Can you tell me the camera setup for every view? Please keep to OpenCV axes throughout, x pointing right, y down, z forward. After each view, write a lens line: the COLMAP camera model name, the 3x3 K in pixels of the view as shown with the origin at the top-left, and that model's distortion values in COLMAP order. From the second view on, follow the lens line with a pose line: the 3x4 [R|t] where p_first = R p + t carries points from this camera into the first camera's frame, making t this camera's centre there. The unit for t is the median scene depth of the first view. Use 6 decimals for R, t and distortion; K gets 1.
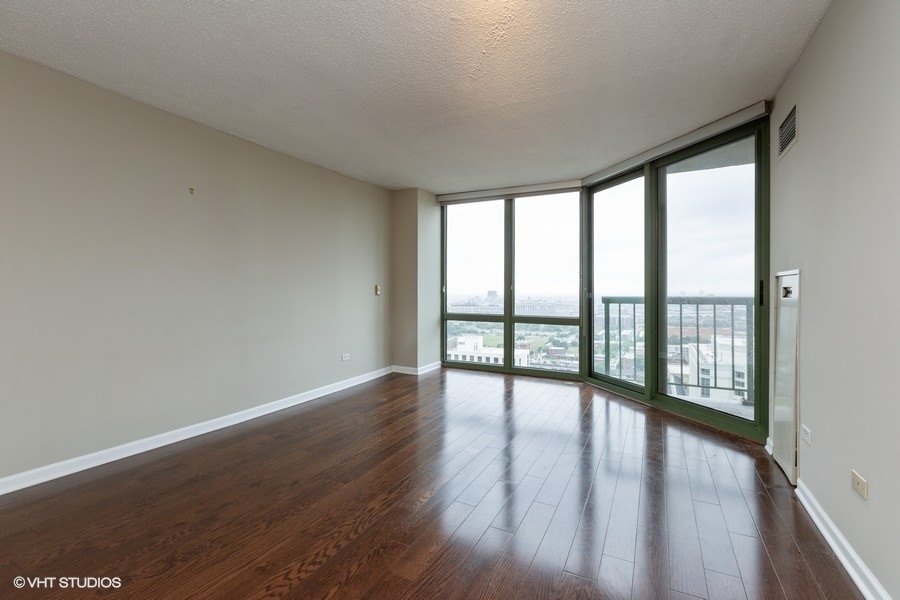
lens RADIAL K [[407.9, 0, 447.1], [0, 407.9, 293.9], [0, 0, 1]] dist [-0.002207, -0.000246]
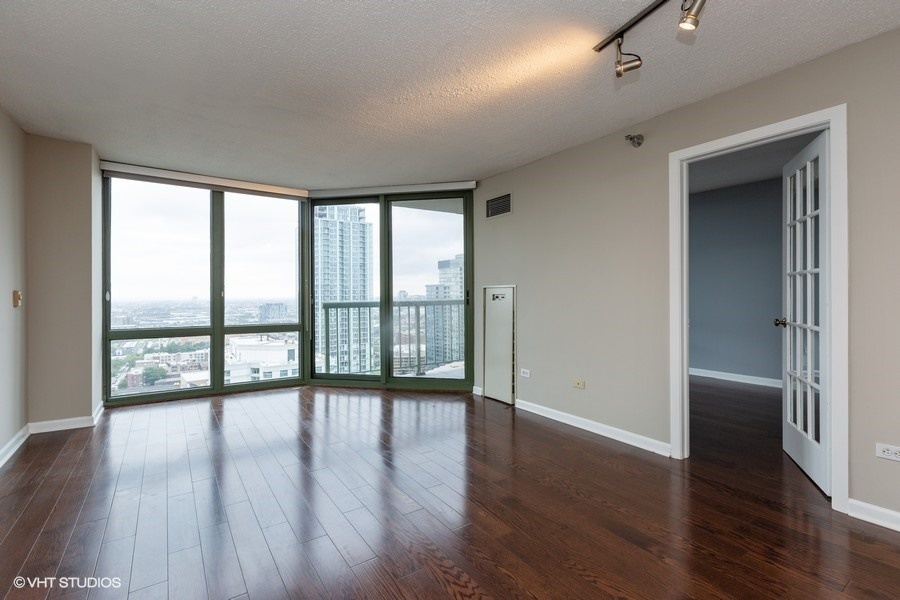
lens RADIAL K [[407.9, 0, 447.0], [0, 407.9, 295.9], [0, 0, 1]] dist [-0.002207, -0.000246]
pose [[0.465450, -0.004243, 0.885064, -0.419510], [0.011242, 0.999936, -0.001118, -0.005820], [-0.885003, 0.010470, 0.465468, 0.193242]]
